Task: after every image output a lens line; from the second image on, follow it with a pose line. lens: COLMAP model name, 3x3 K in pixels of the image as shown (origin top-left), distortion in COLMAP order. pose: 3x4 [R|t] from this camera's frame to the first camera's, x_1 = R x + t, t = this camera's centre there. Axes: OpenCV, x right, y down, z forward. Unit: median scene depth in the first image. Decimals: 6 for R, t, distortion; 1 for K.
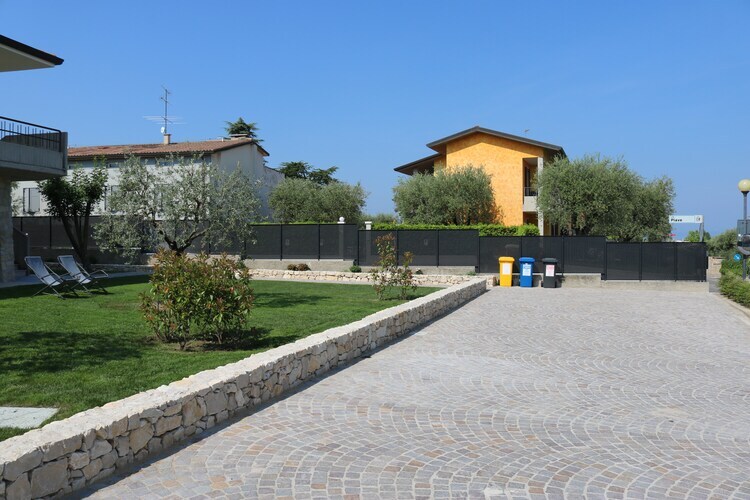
lens RADIAL K [[616.6, 0, 374.3], [0, 616.6, 235.9], [0, 0, 1]] dist [-0.151836, 0.116327]
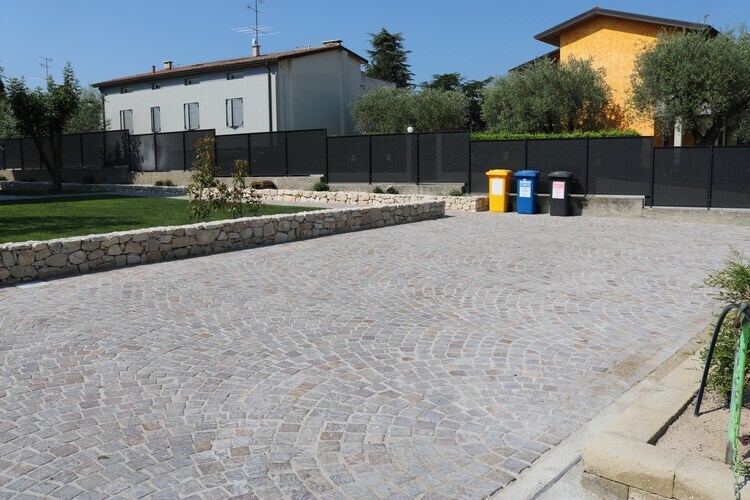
lens RADIAL K [[616.6, 0, 378.7], [0, 616.6, 248.1], [0, 0, 1]] dist [-0.151836, 0.116327]
pose [[0.942734, 0.034032, -0.331805, 0.300204], [0.014934, 0.989477, 0.143918, 0.019320], [0.333212, -0.140631, 0.932305, 0.276833]]
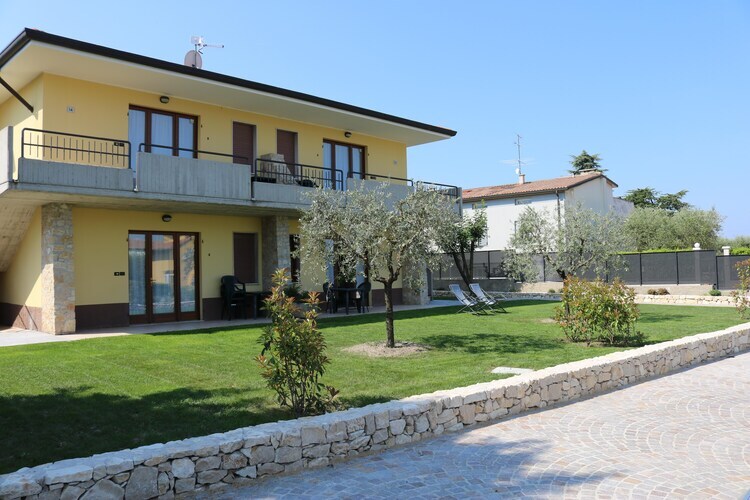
lens RADIAL K [[616.6, 0, 378.4], [0, 616.6, 239.3], [0, 0, 1]] dist [-0.151836, 0.116327]
pose [[0.857747, -0.046351, -0.511979, -0.000357], [0.024263, 0.998467, -0.049744, -0.001531], [0.513499, 0.030246, 0.857557, -0.174699]]
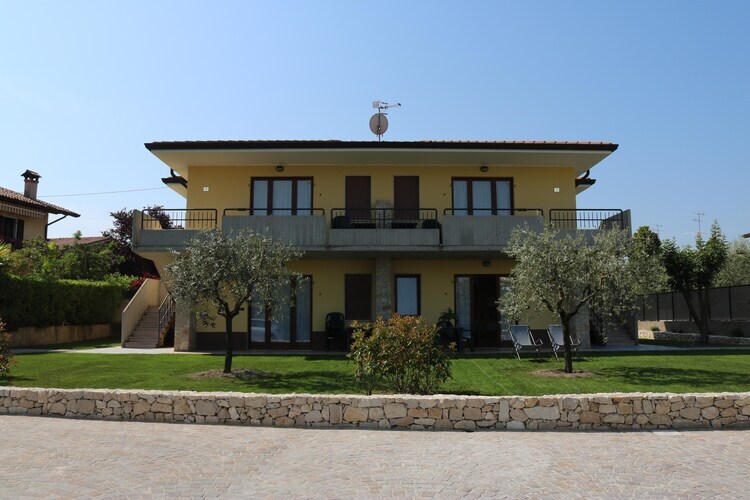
lens RADIAL K [[616.6, 0, 380.4], [0, 616.6, 244.8], [0, 0, 1]] dist [-0.151836, 0.116327]
pose [[0.233091, -0.119687, -0.965061, 0.330857], [0.005685, 0.992548, -0.121722, 0.013463], [0.972438, 0.022886, 0.232035, 0.260338]]
